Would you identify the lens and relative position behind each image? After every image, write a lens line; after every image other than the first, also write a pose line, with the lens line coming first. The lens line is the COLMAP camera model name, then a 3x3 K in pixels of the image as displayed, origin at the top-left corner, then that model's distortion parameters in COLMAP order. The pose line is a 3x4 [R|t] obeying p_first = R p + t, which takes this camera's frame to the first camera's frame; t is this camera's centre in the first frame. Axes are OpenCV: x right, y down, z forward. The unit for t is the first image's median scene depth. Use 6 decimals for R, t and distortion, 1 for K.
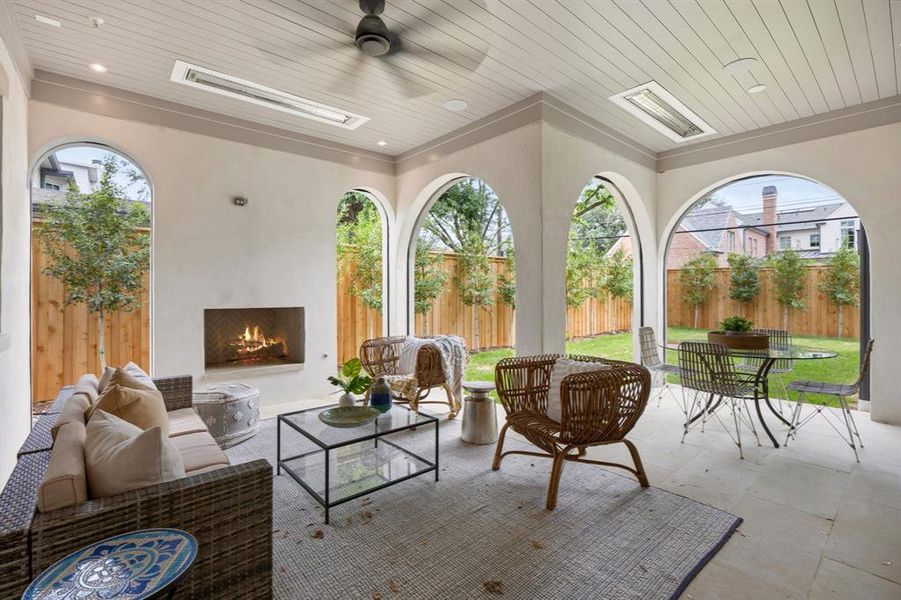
lens RADIAL K [[421.4, 0, 447.4], [0, 421.4, 294.8], [0, 0, 1]] dist [-0.014473, 0.000962]
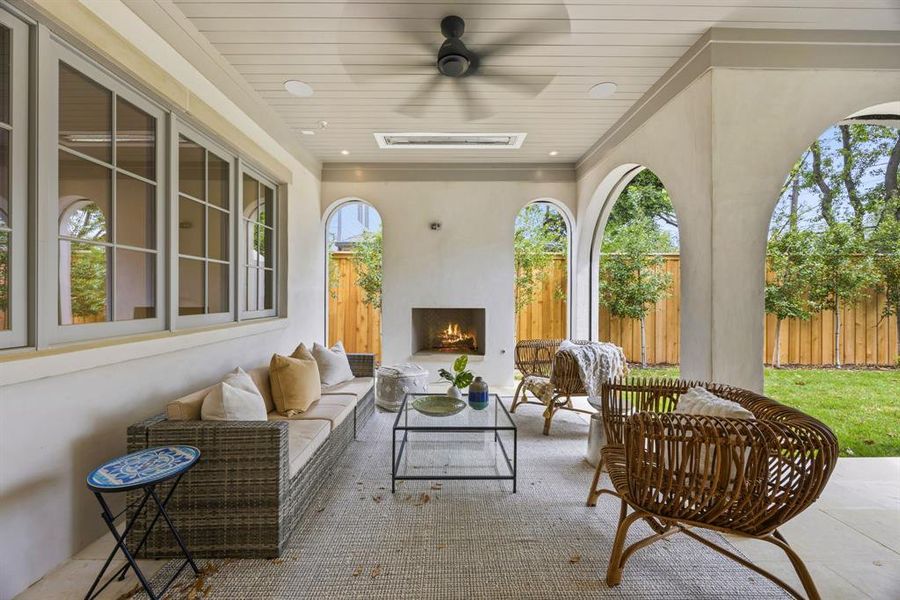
lens RADIAL K [[353.7, 0, 446.6], [0, 353.7, 299.7], [0, 0, 1]] dist [-0.002972, 0.000436]
pose [[0.751393, 0.009169, -0.659791, 0.329976], [-0.008990, 0.999953, 0.003658, 0.001035], [0.659794, 0.003183, 0.751440, 0.247512]]
